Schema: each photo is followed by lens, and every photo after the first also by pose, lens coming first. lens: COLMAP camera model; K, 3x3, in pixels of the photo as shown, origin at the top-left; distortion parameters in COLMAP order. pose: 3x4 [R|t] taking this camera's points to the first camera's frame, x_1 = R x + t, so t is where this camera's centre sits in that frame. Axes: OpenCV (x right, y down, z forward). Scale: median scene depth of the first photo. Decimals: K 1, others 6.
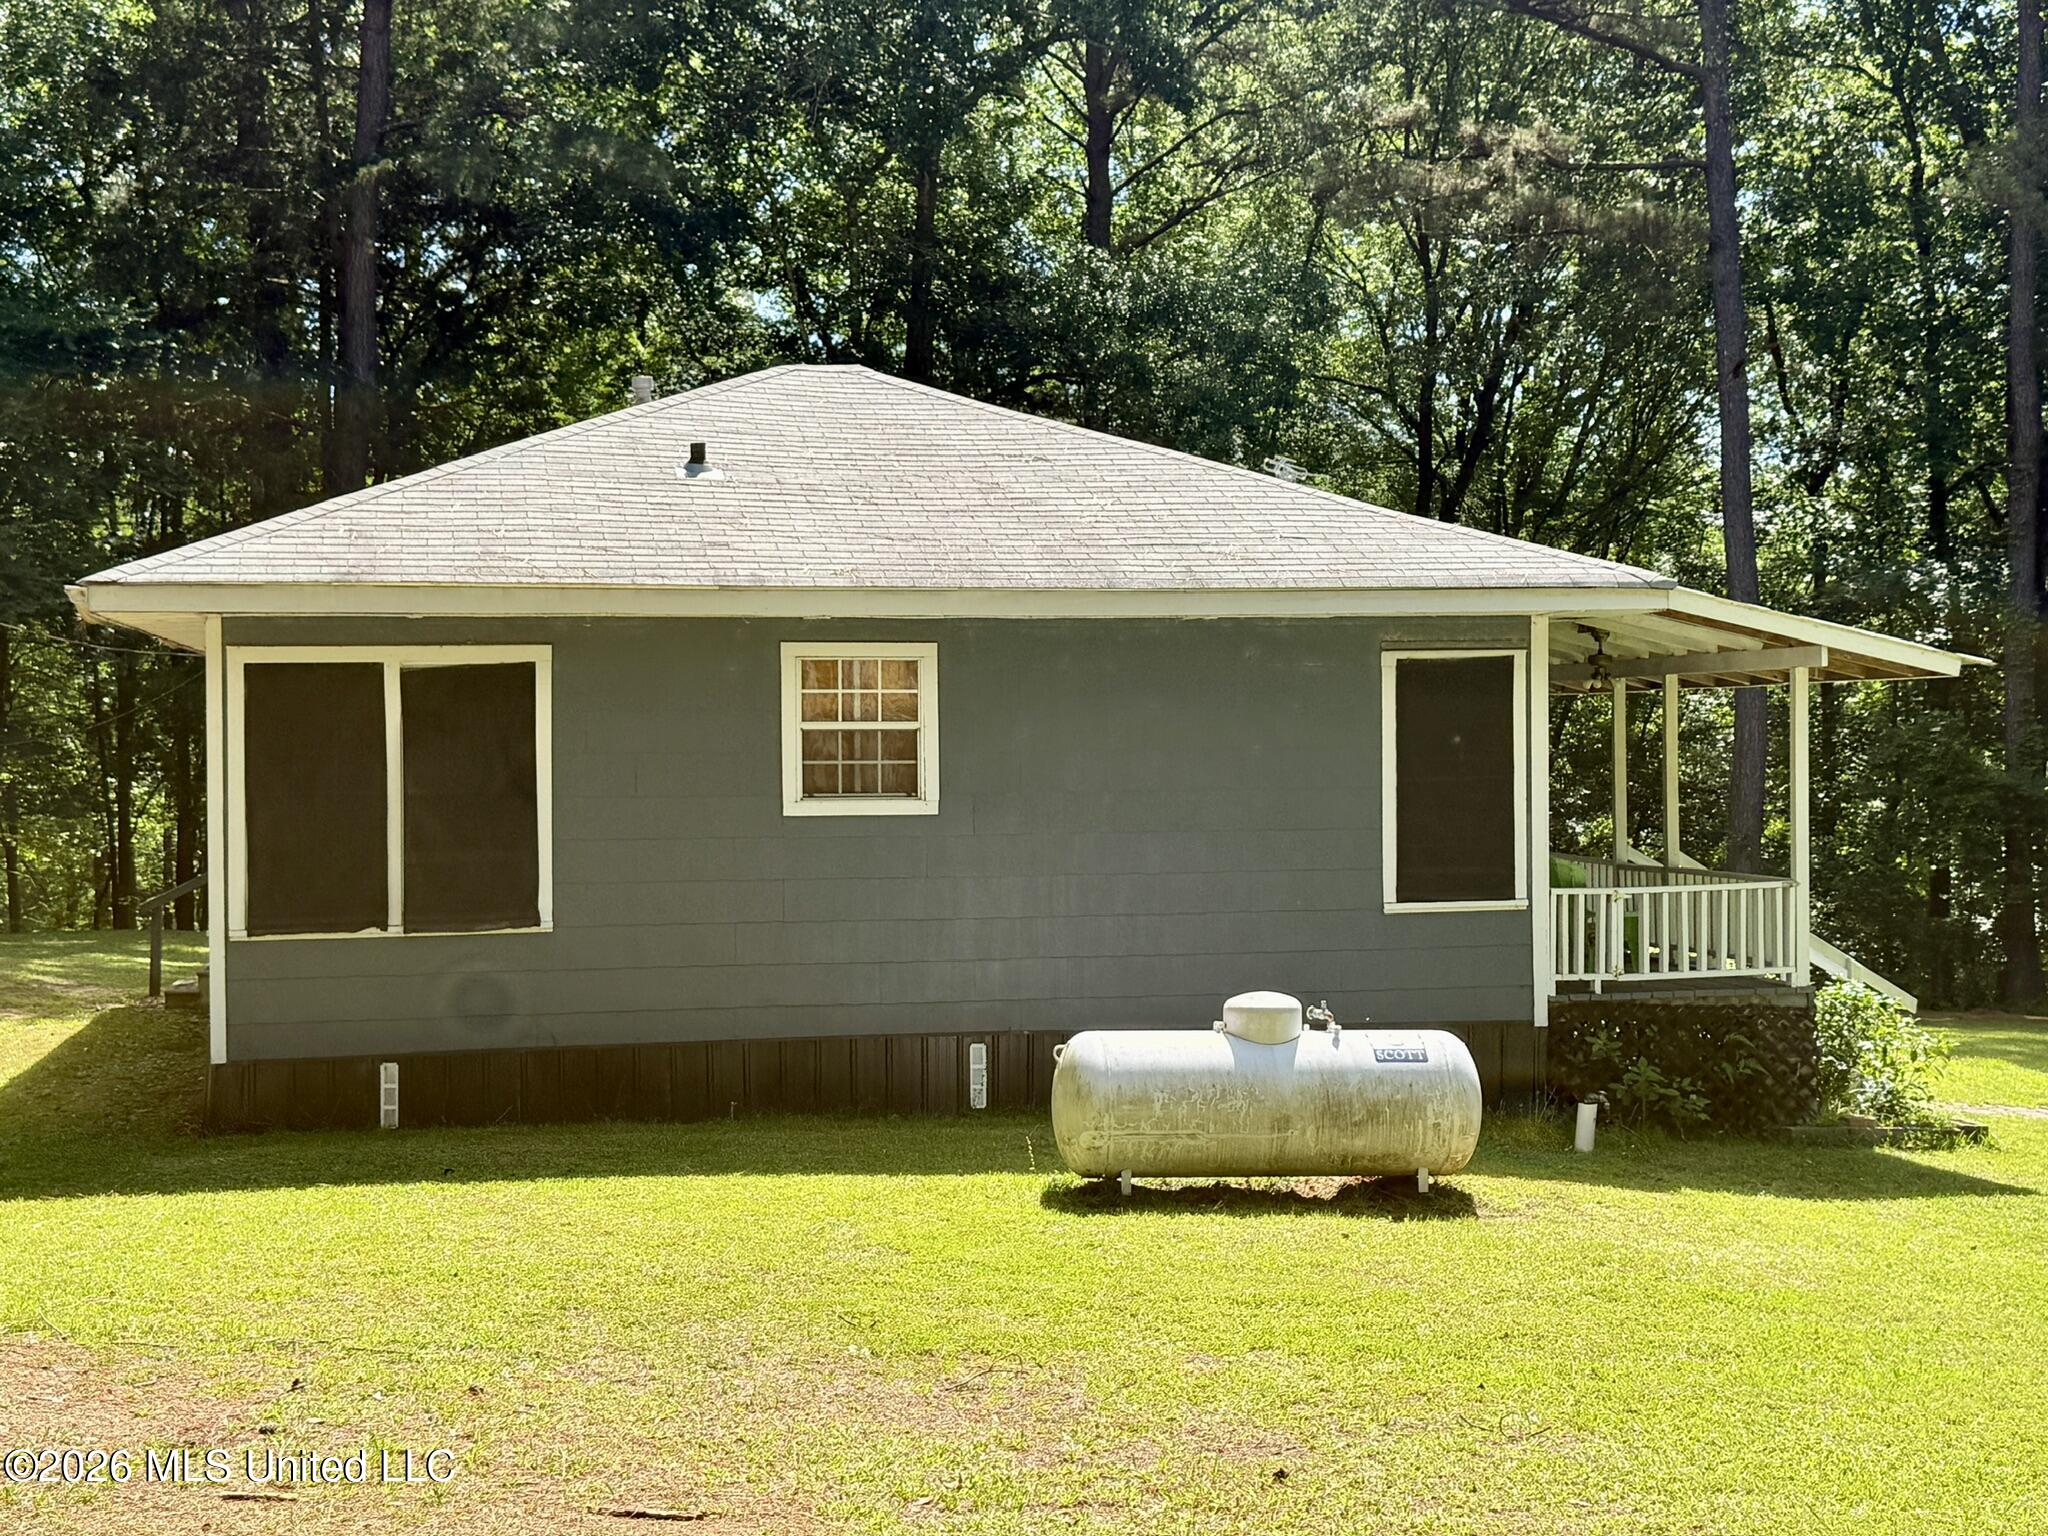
lens RADIAL K [[2799.7, 0, 1022.5], [0, 2799.7, 760.2], [0, 0, 1]] dist [0.120271, 0.000000]
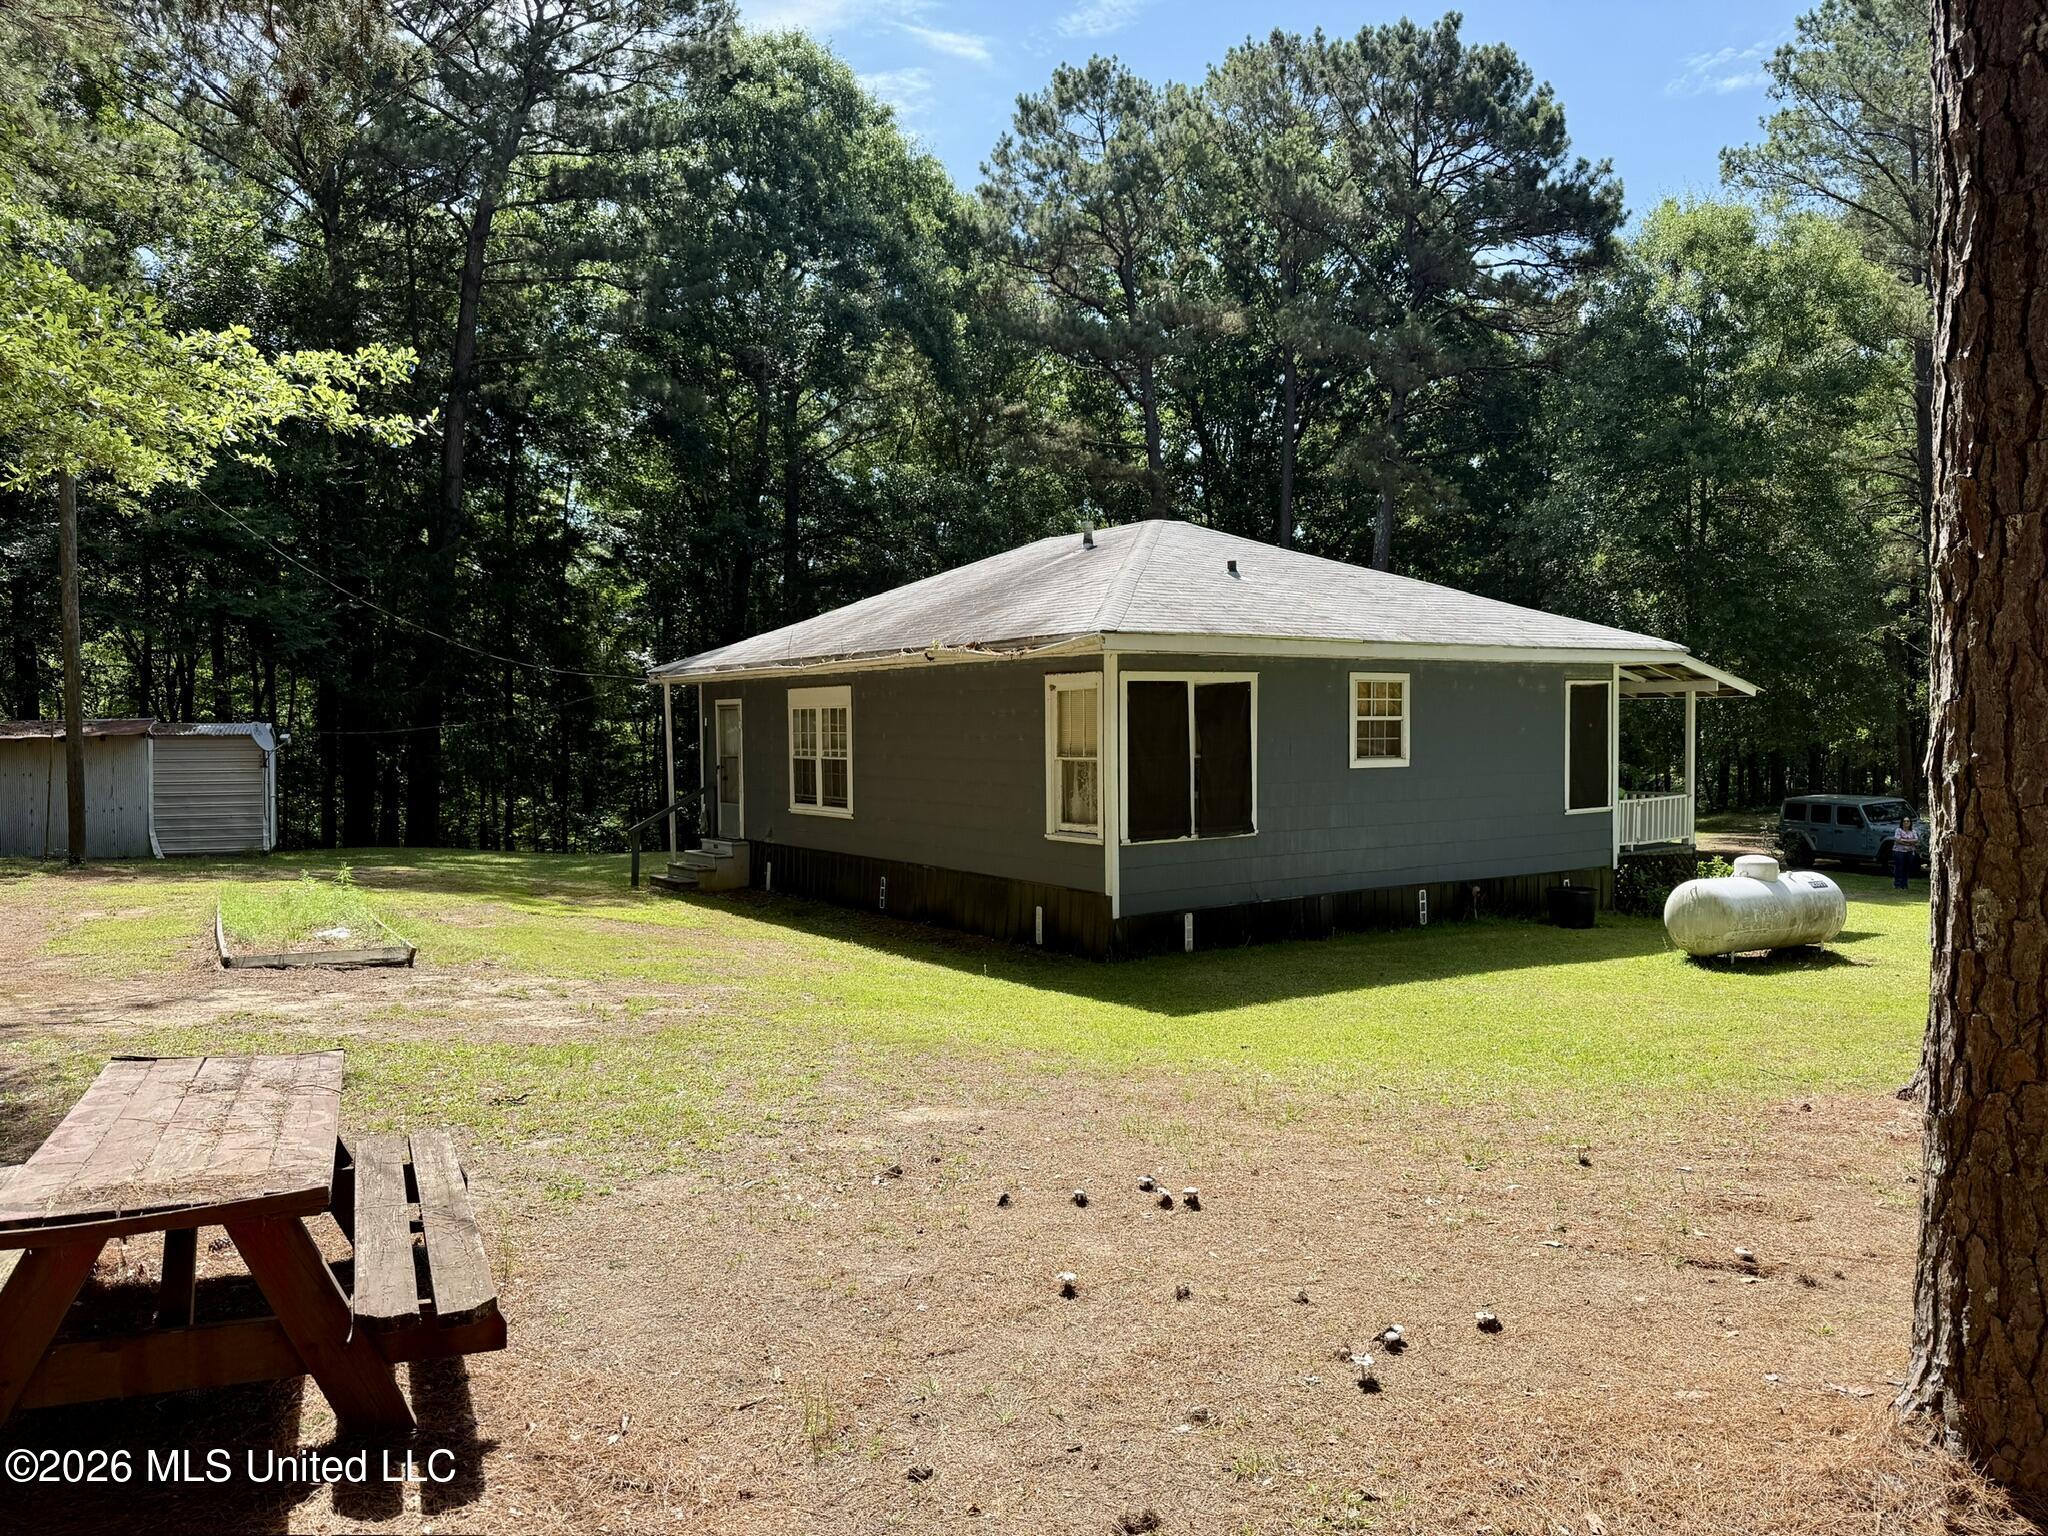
lens RADIAL K [[1512.4, 0, 1031.7], [0, 1512.4, 756.7], [0, 0, 1]] dist [-0.002890, -0.000320]
pose [[0.923000, -0.007770, 0.384721, -0.644698], [0.000385, 0.999814, 0.019269, -0.006406], [-0.384799, -0.017637, 0.922832, 0.177789]]
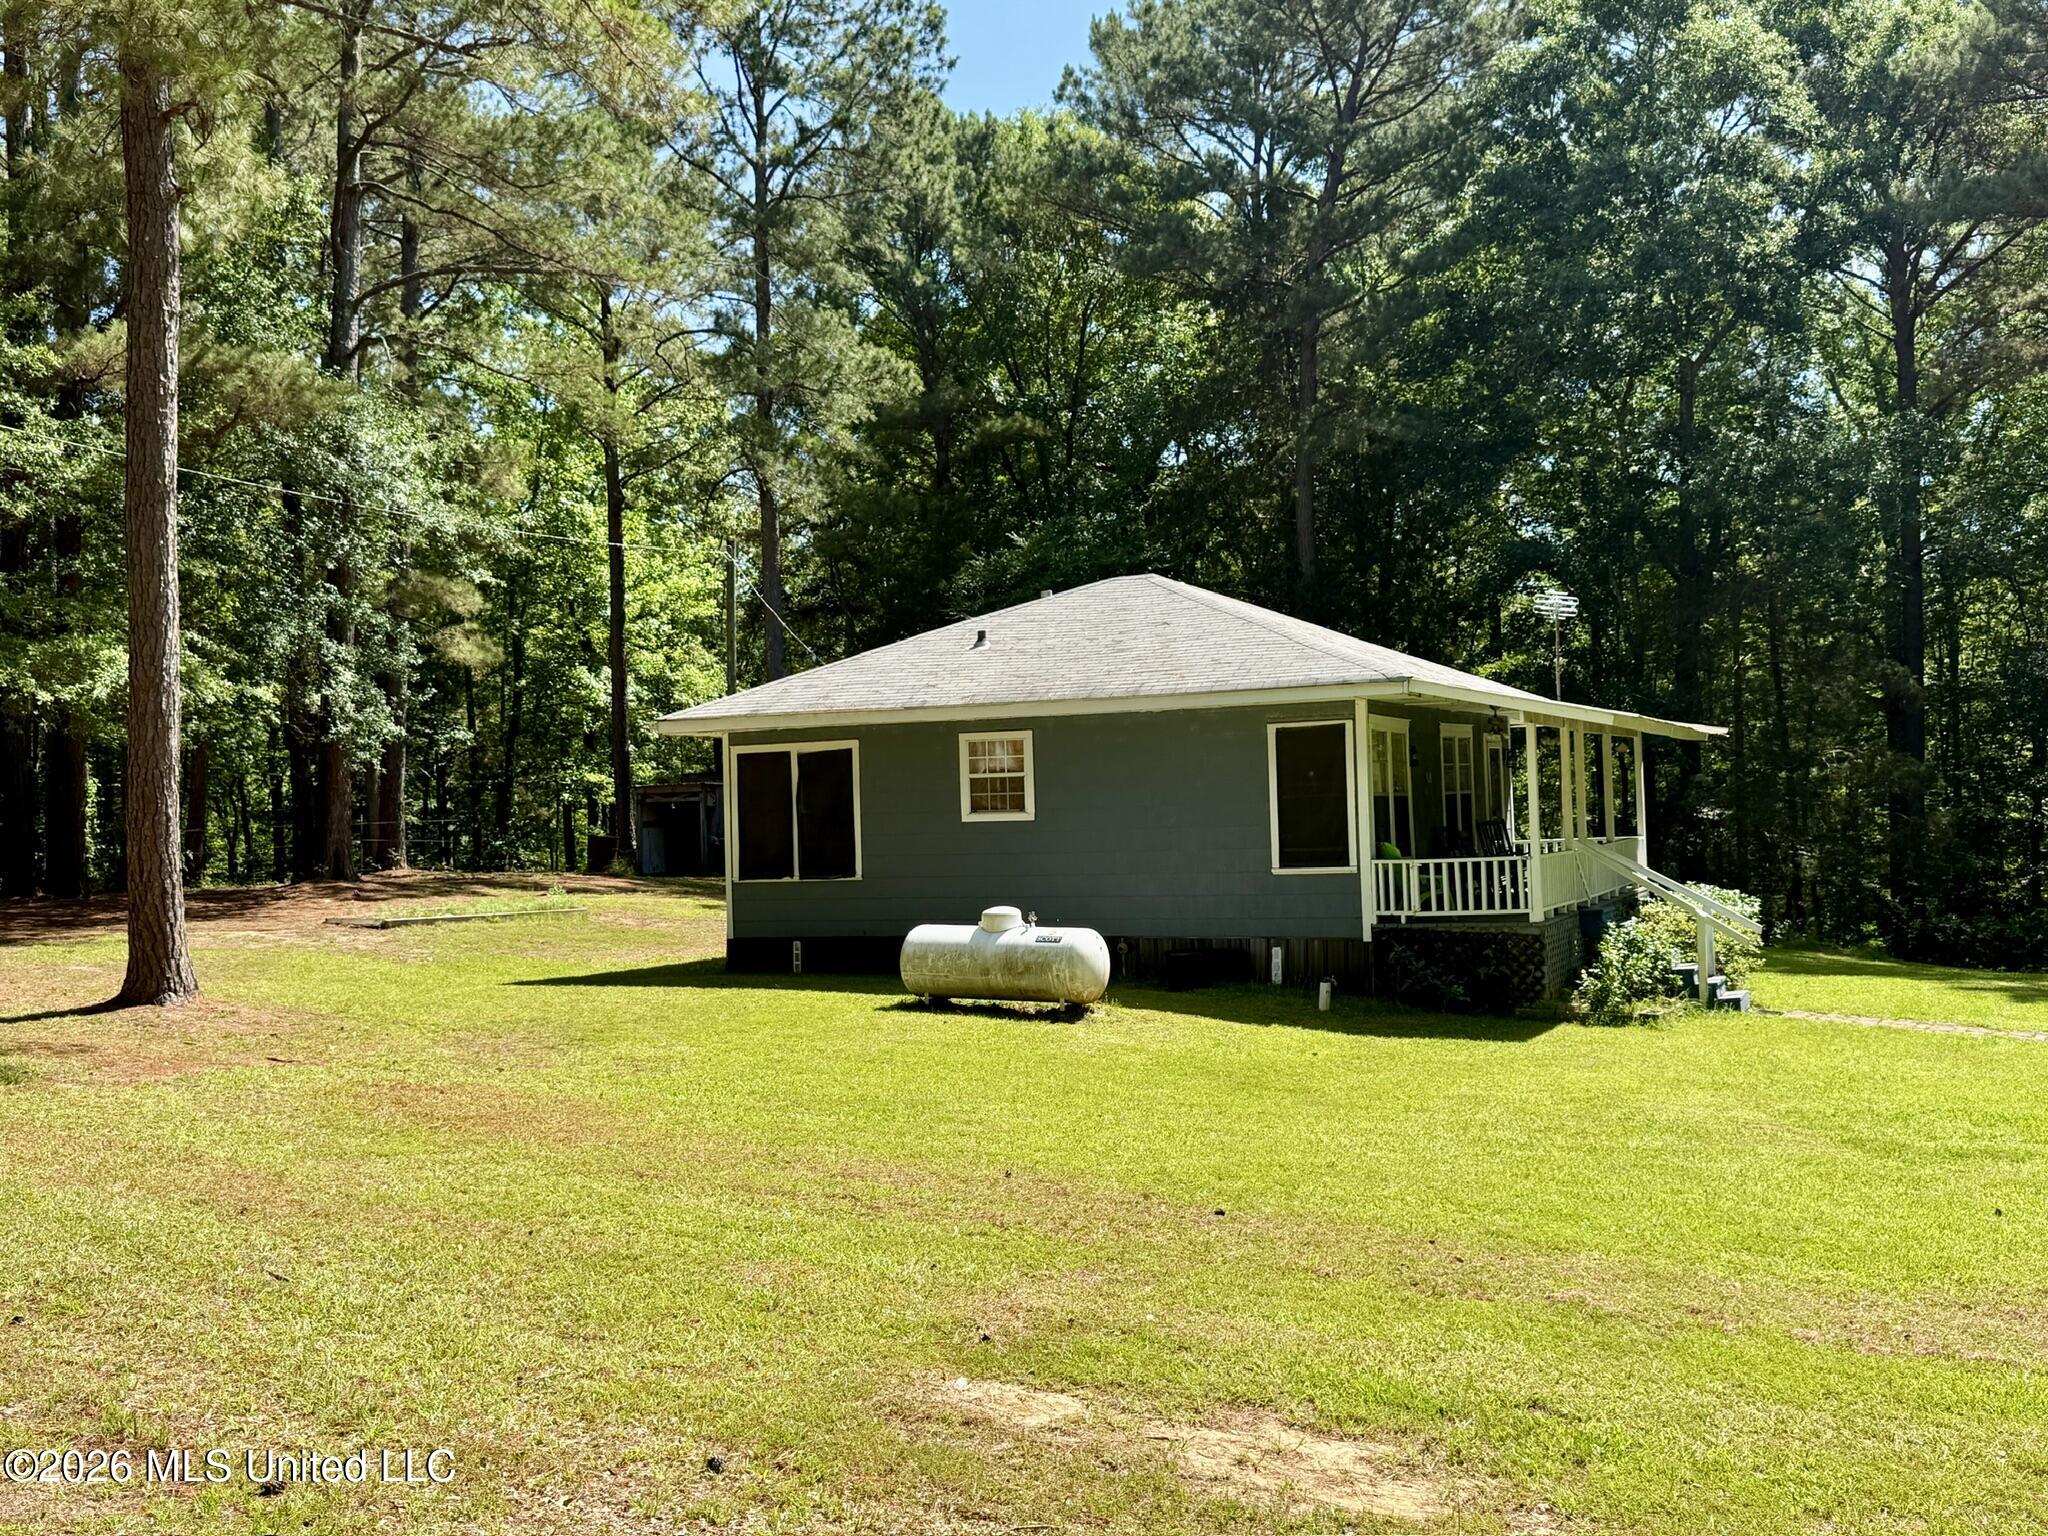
lens RADIAL K [[2054.7, 0, 1020.4], [0, 2054.7, 767.5], [0, 0, 1]] dist [0.001819, 0.000000]
pose [[0.795665, -0.027408, -0.605117, 0.811469], [0.017538, 0.999599, -0.022216, 0.014320], [0.605483, 0.007064, 0.795827, -0.117846]]
